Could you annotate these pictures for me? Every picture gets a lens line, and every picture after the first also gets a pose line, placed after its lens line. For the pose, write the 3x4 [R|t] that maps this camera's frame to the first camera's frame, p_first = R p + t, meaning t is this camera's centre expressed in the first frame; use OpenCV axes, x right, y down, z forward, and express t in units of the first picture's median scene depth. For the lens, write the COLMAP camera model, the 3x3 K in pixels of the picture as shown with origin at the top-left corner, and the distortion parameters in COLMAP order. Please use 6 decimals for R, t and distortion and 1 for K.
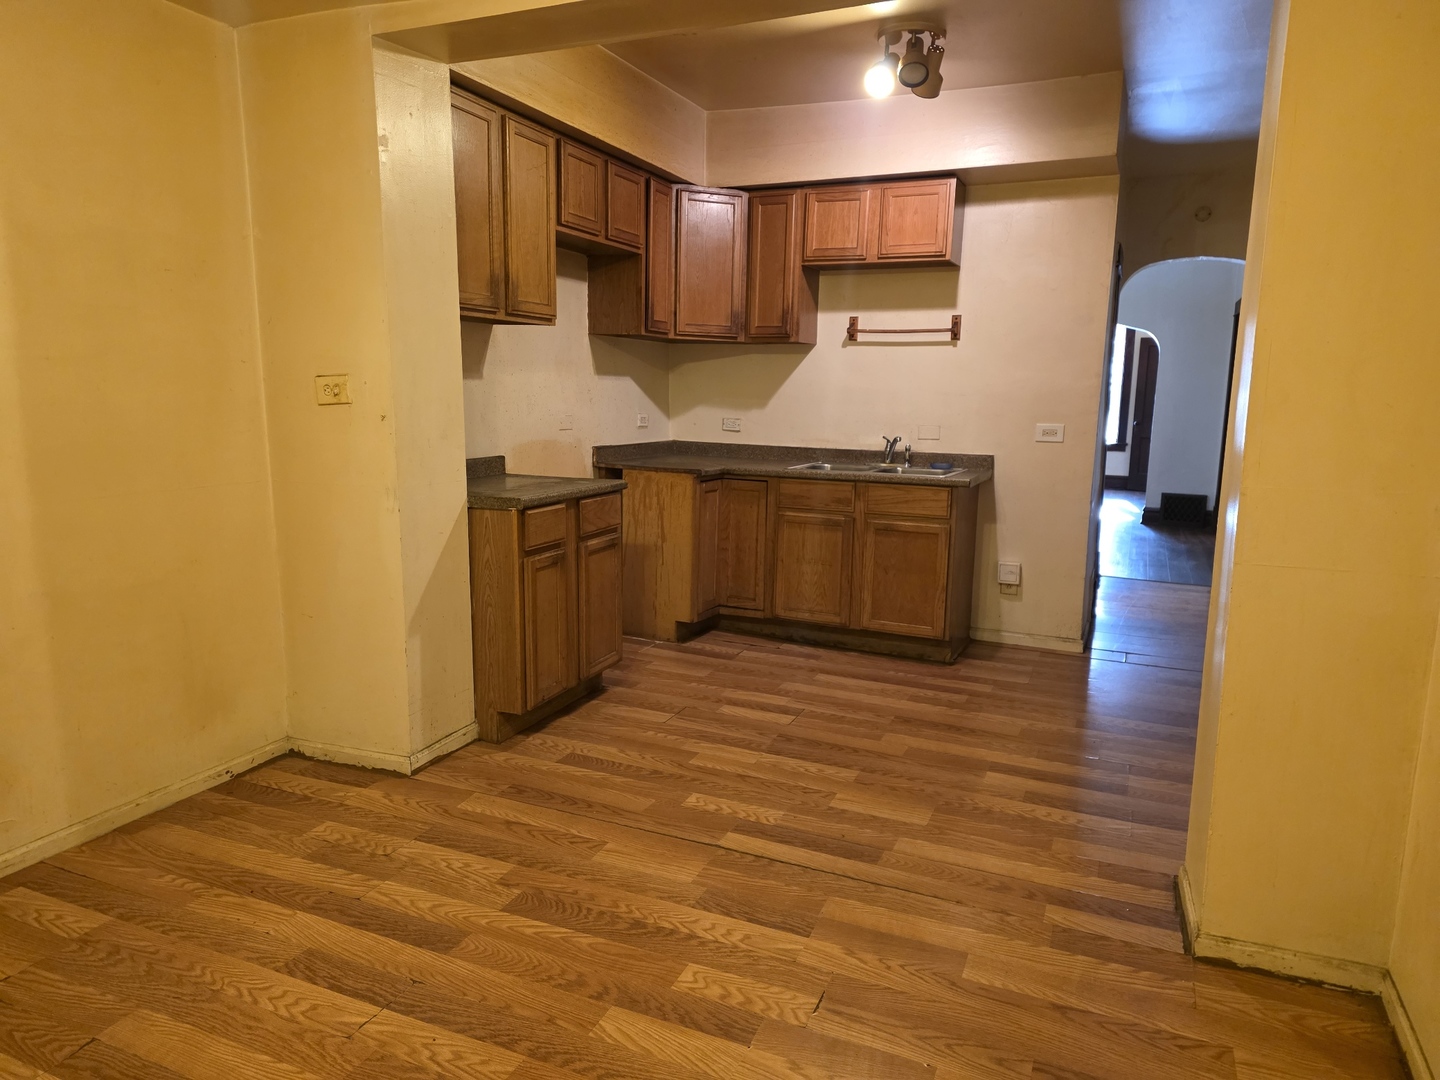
lens RADIAL K [[945.4, 0, 720.0], [0, 945.4, 540.0], [0, 0, 1]] dist [0.140838, -0.138666]
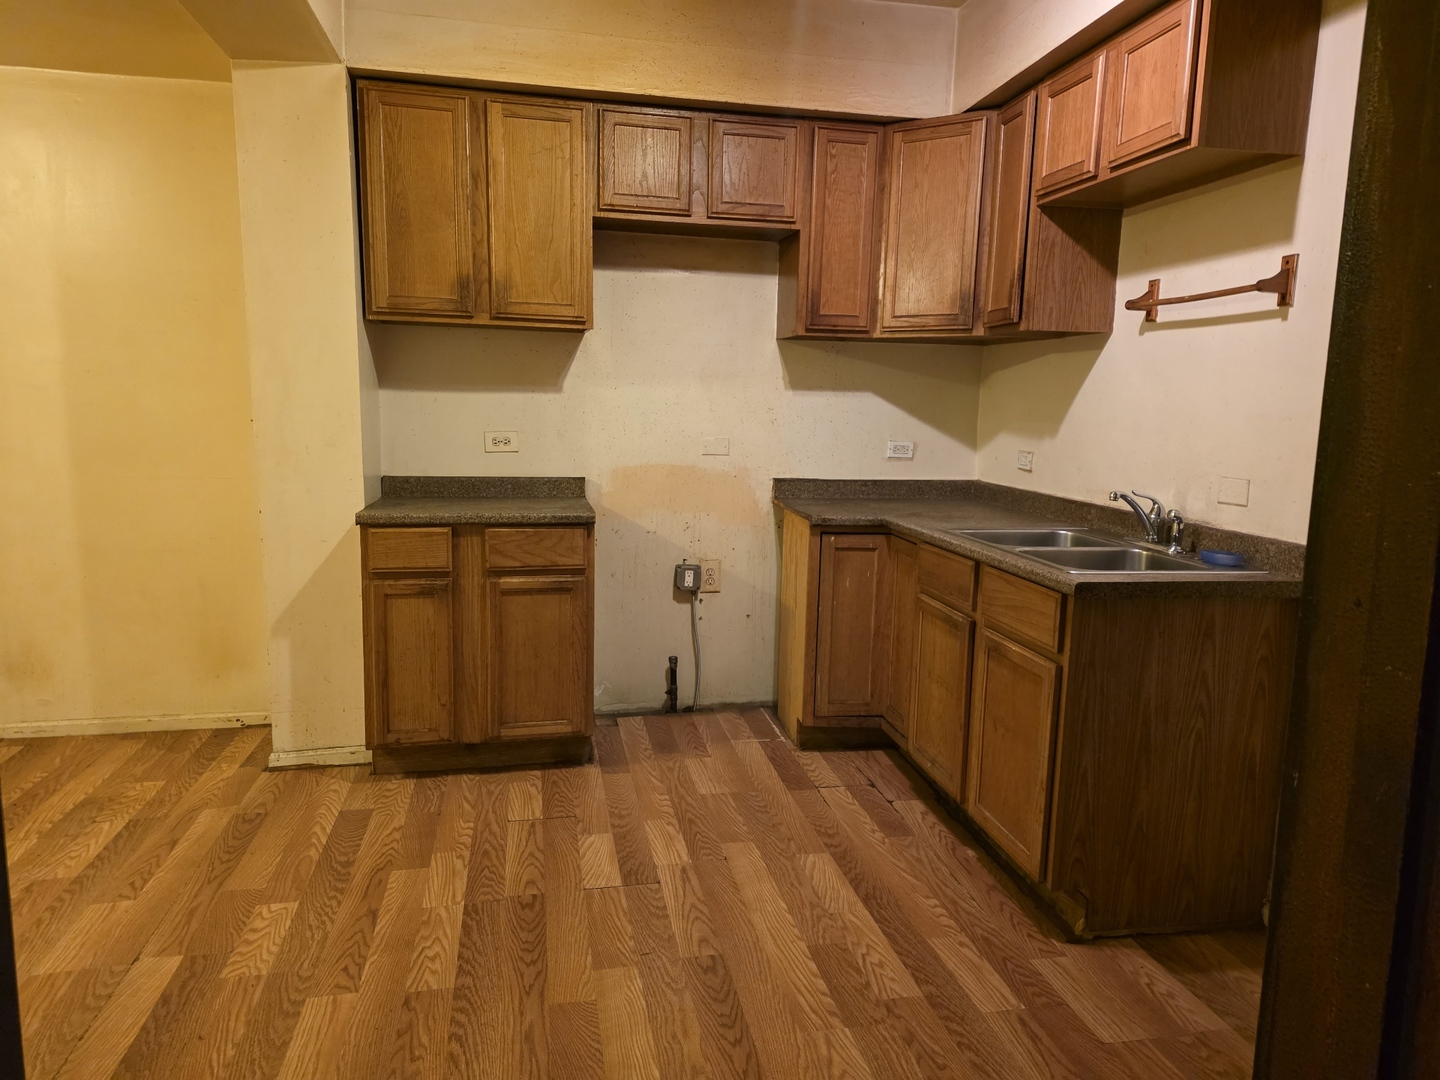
lens RADIAL K [[949.9, 0, 720.0], [0, 949.9, 540.0], [0, 0, 1]] dist [0.100052, -0.101185]
pose [[0.576575, 0.112437, -0.809271, 0.618876], [-0.143879, 0.988980, 0.034897, -0.084416], [0.804276, 0.096316, 0.586398, 0.616974]]
